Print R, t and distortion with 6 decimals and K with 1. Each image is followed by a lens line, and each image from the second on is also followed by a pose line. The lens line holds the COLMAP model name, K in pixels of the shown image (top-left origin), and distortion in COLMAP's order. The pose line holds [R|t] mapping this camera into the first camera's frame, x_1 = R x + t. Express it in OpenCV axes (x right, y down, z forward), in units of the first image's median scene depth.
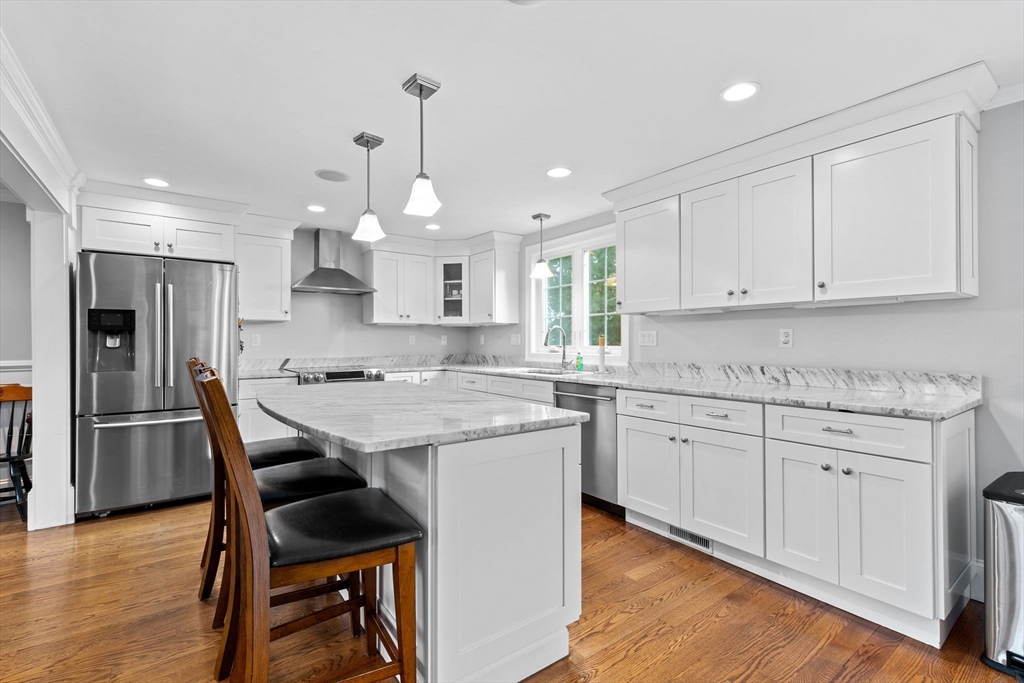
lens RADIAL K [[460.0, 0, 512.0], [0, 460.0, 341.5], [0, 0, 1]] dist [0.010094, -0.000677]
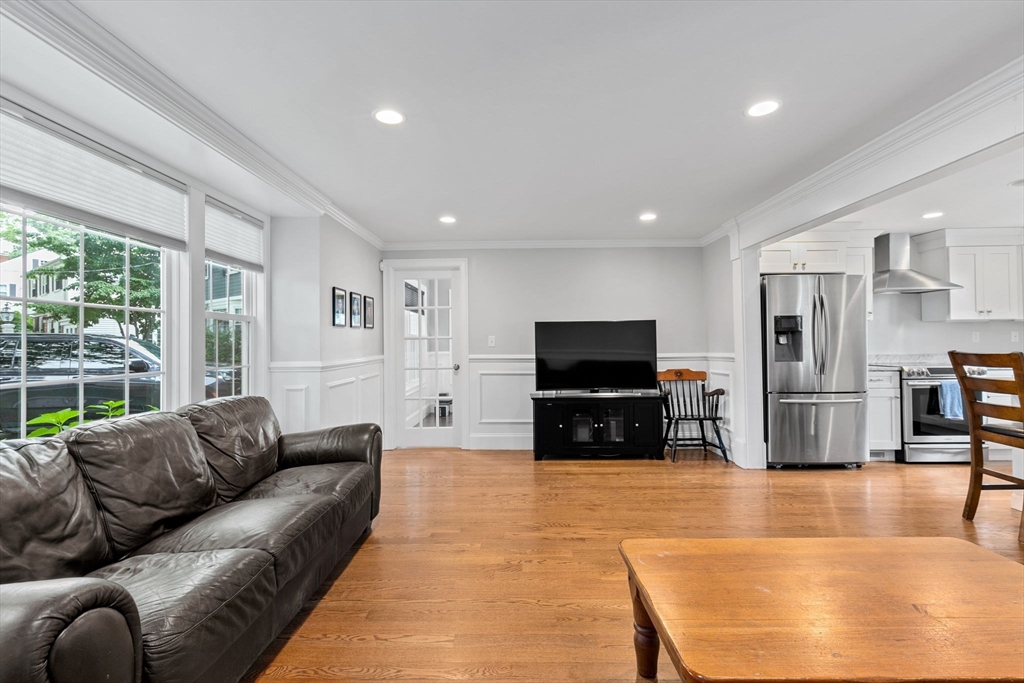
lens RADIAL K [[460.0, 0, 512.0], [0, 460.0, 341.5], [0, 0, 1]] dist [0.010094, -0.000677]
pose [[0.800909, -0.005439, -0.598761, -0.635727], [0.006438, 0.999979, -0.000473, 0.000900], [0.598751, -0.003476, 0.800928, -0.514753]]
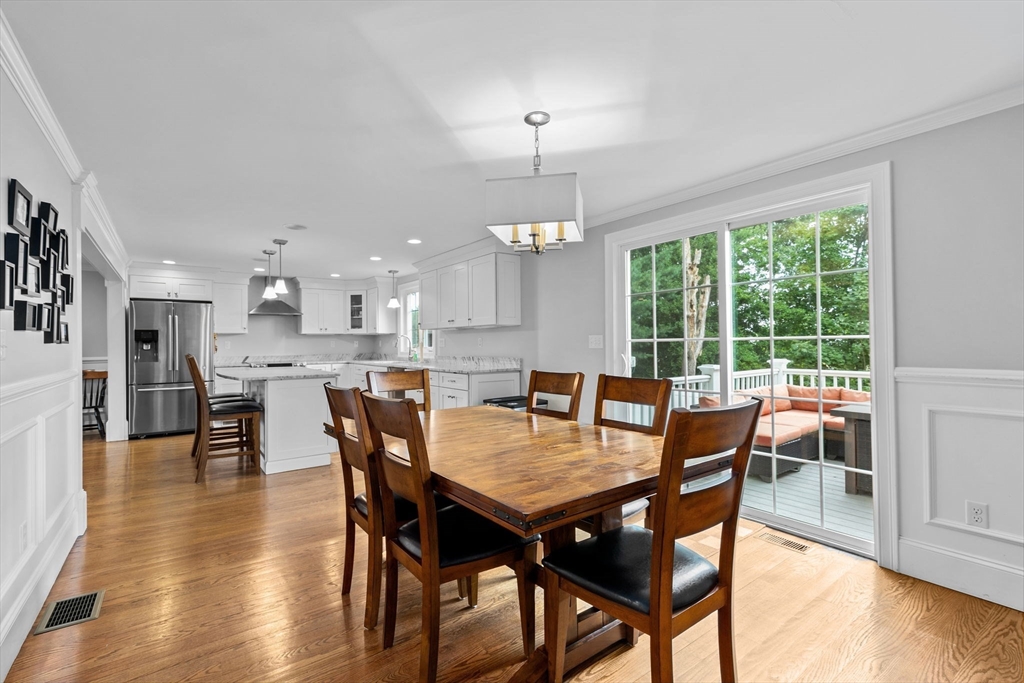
lens RADIAL K [[460.0, 0, 512.0], [0, 460.0, 341.5], [0, 0, 1]] dist [0.010094, -0.000677]
pose [[0.999967, -0.007148, -0.003879, 0.605055], [0.007126, 0.999958, -0.005800, 0.001327], [0.003920, 0.005772, 0.999976, -0.836963]]
